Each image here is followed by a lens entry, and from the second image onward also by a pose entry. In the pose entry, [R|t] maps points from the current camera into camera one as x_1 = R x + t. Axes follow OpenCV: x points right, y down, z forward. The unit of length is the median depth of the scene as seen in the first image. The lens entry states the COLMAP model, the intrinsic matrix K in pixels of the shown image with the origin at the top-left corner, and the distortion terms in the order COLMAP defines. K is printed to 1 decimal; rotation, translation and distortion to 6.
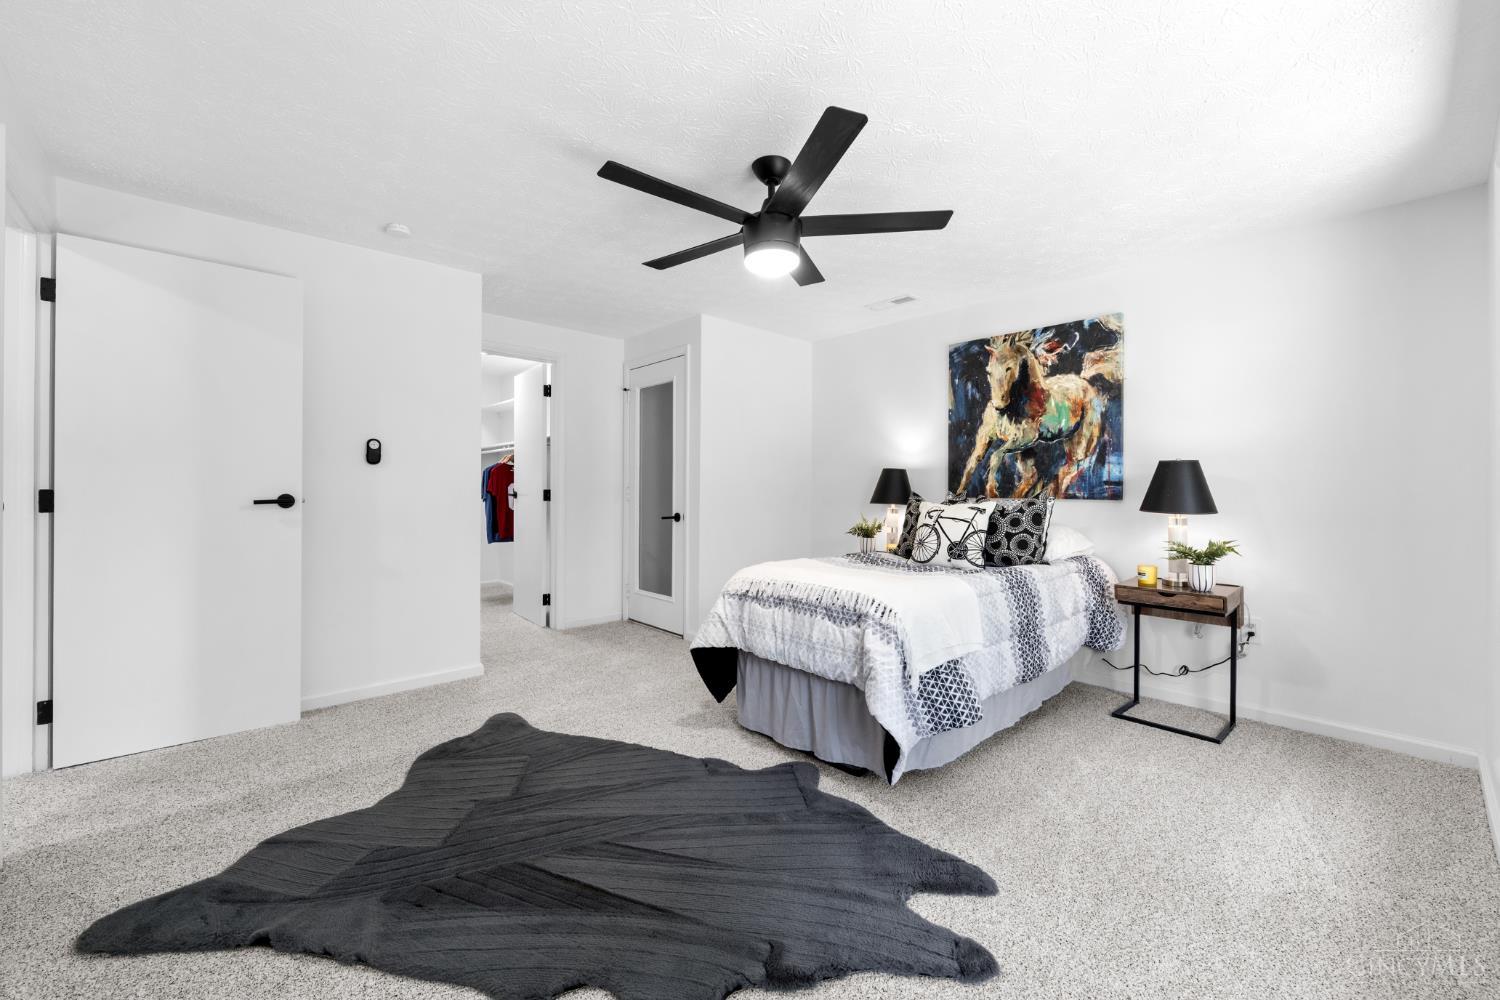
lens RADIAL K [[602.0, 0, 750.1], [0, 602.0, 490.2], [0, 0, 1]] dist [-0.001527, -0.000120]
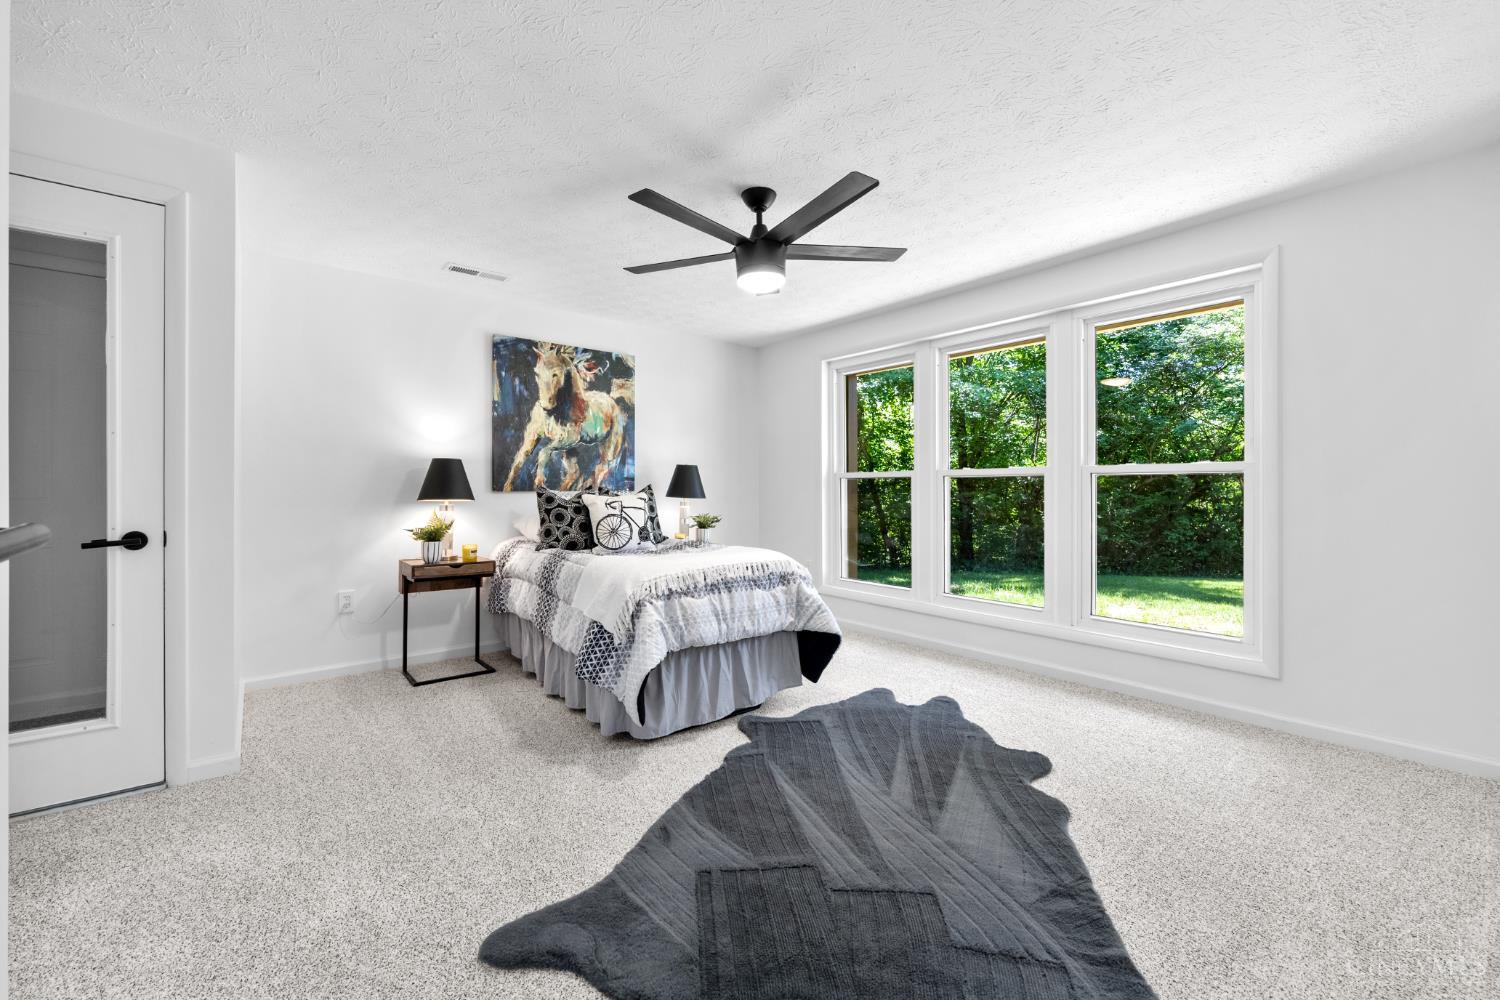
lens RADIAL K [[602.0, 0, 750.1], [0, 602.0, 490.2], [0, 0, 1]] dist [-0.001527, -0.000120]
pose [[0.049556, -0.007095, 0.998746, -0.691427], [0.003411, 0.999970, 0.006935, 0.004955], [-0.998766, 0.003064, 0.049579, 0.607504]]
